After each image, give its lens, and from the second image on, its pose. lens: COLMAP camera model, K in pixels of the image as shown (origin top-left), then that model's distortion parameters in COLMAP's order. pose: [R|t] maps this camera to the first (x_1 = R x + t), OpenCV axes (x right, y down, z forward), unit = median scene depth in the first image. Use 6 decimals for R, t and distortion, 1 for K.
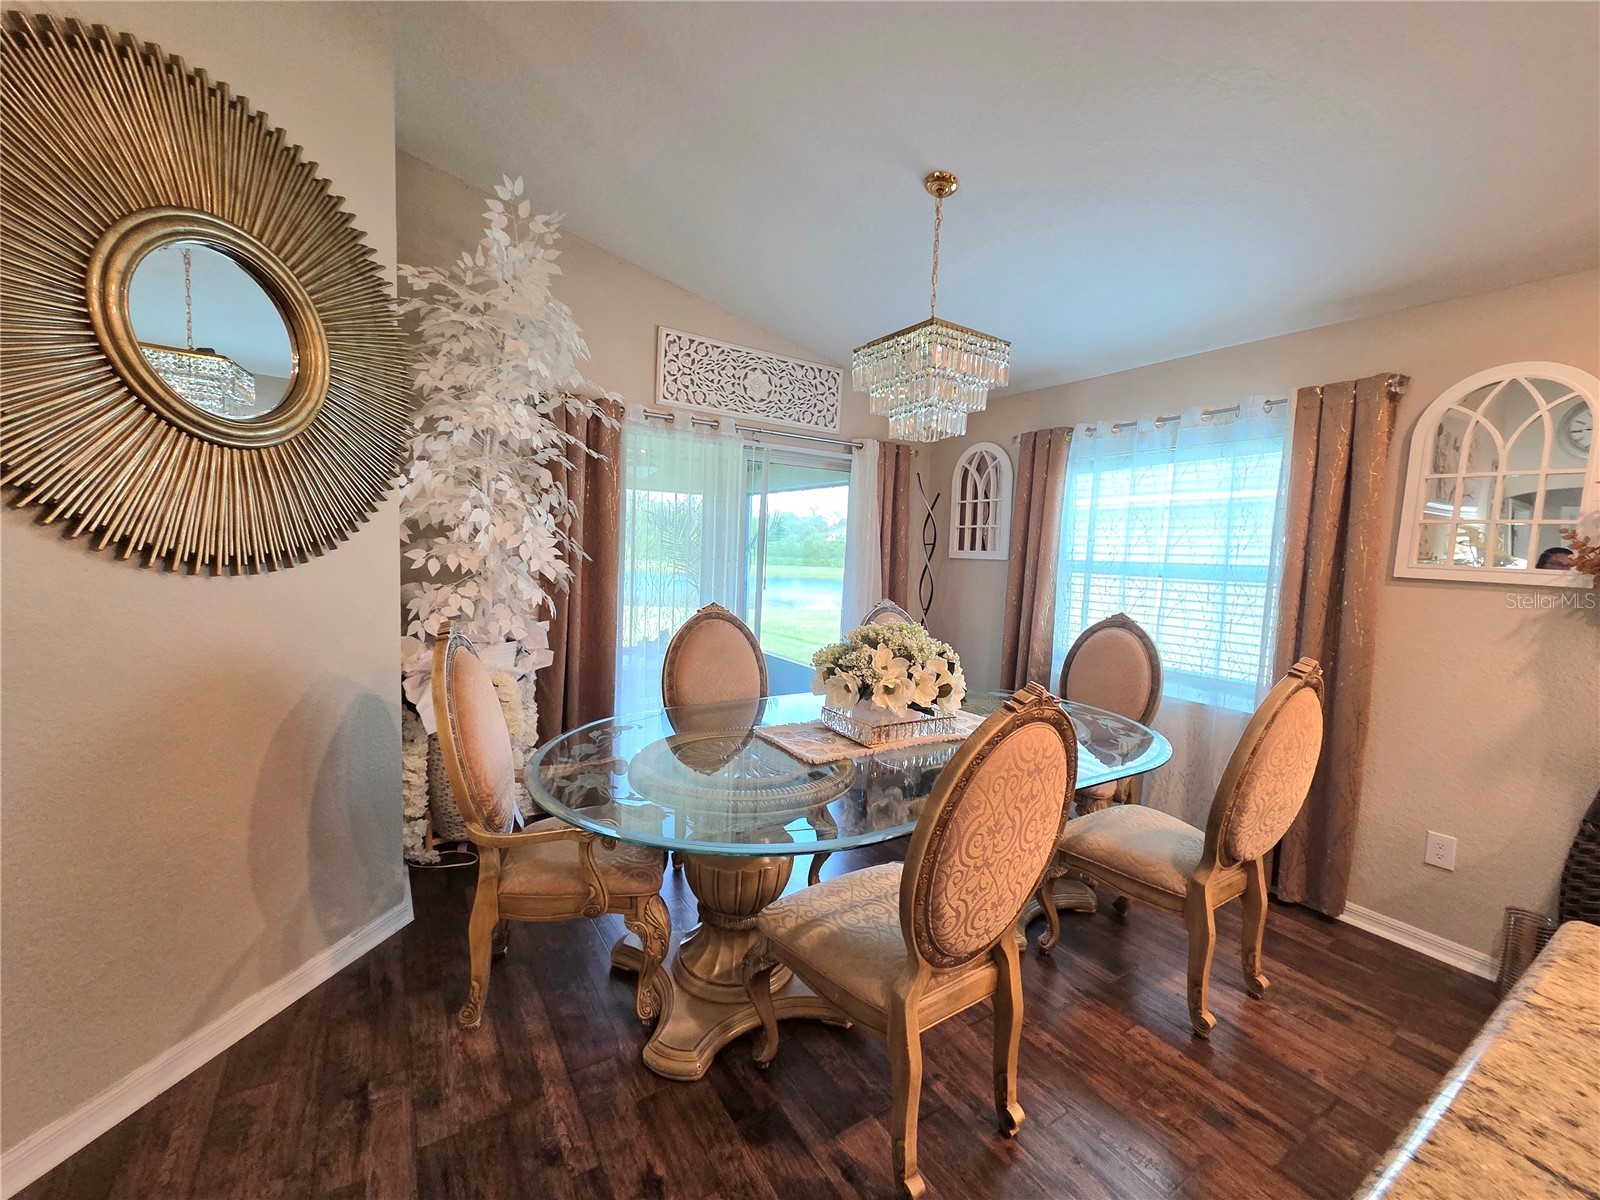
lens RADIAL K [[651.9, 0, 800.0], [0, 651.9, 600.0], [0, 0, 1]] dist [0.000433, -0.000018]
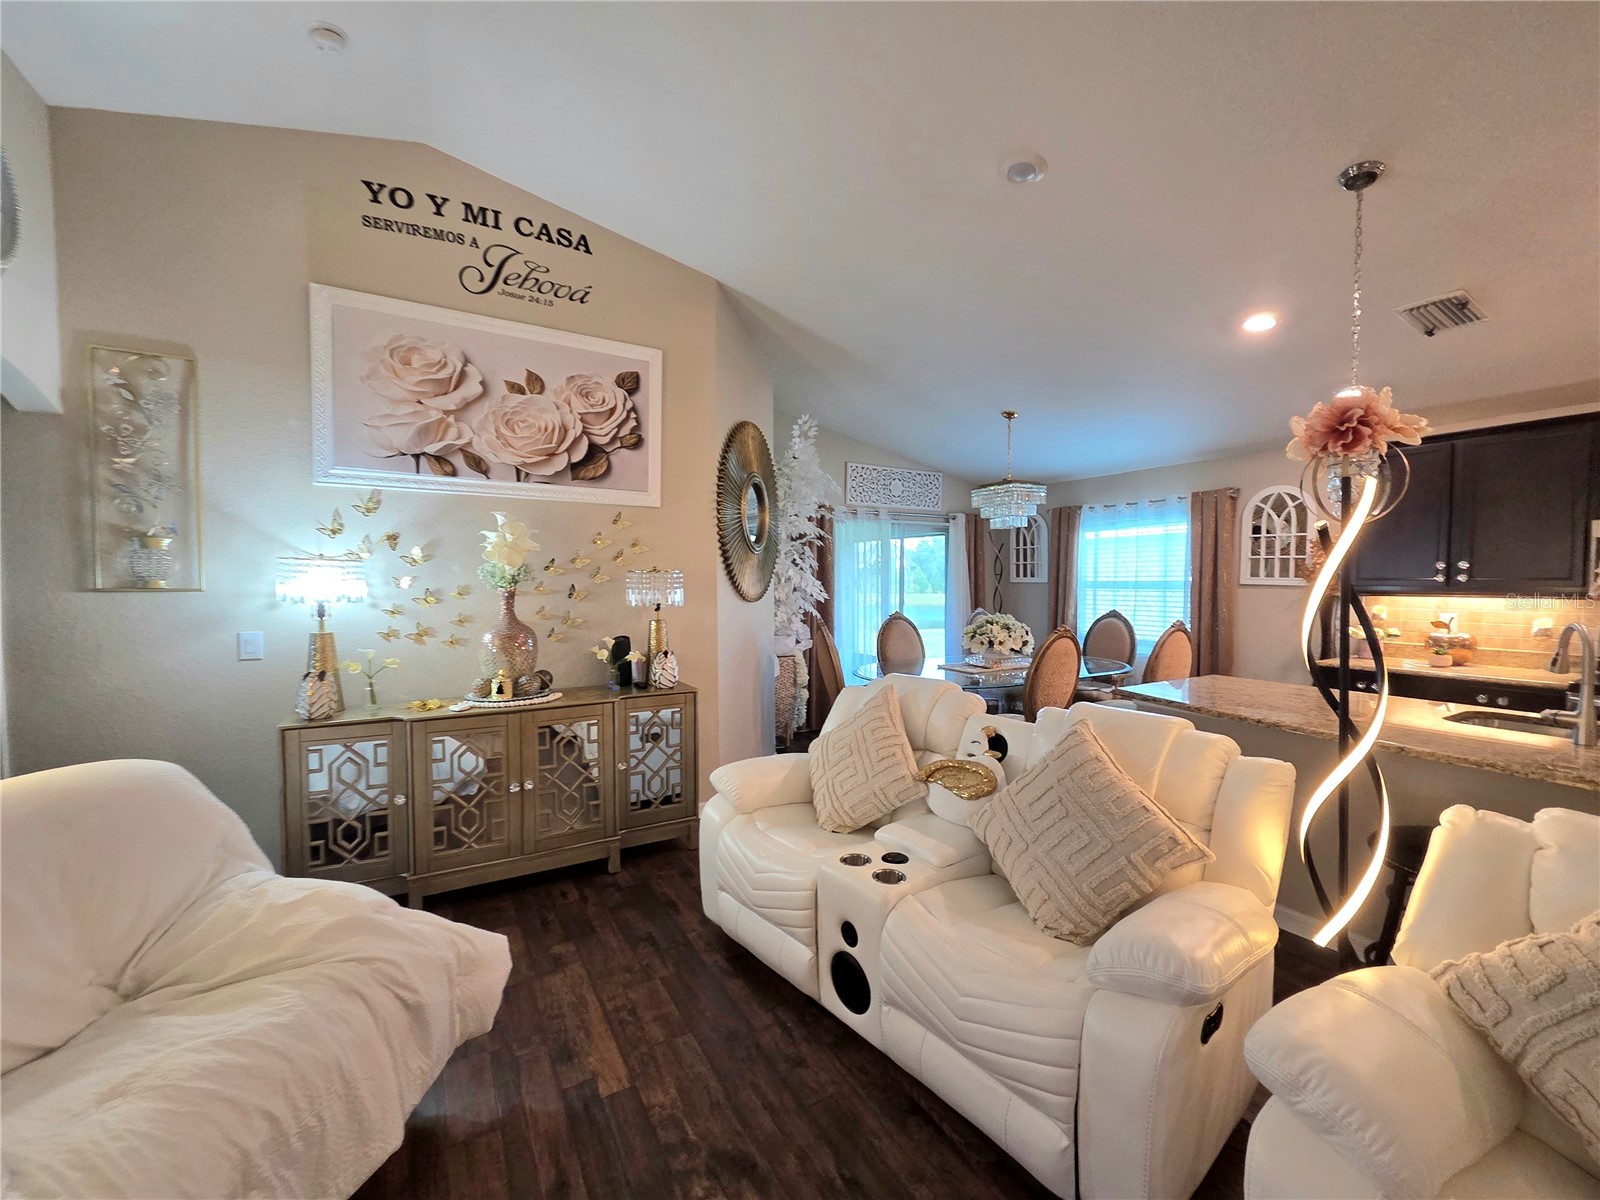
lens RADIAL K [[634.6, 0, 800.0], [0, 634.6, 600.0], [0, 0, 1]] dist [-0.021168, -0.000018]
pose [[0.997714, -0.038296, -0.055680, -0.263523], [0.036005, 0.998486, -0.041585, 0.033279], [0.057189, 0.039485, 0.997582, -0.760396]]
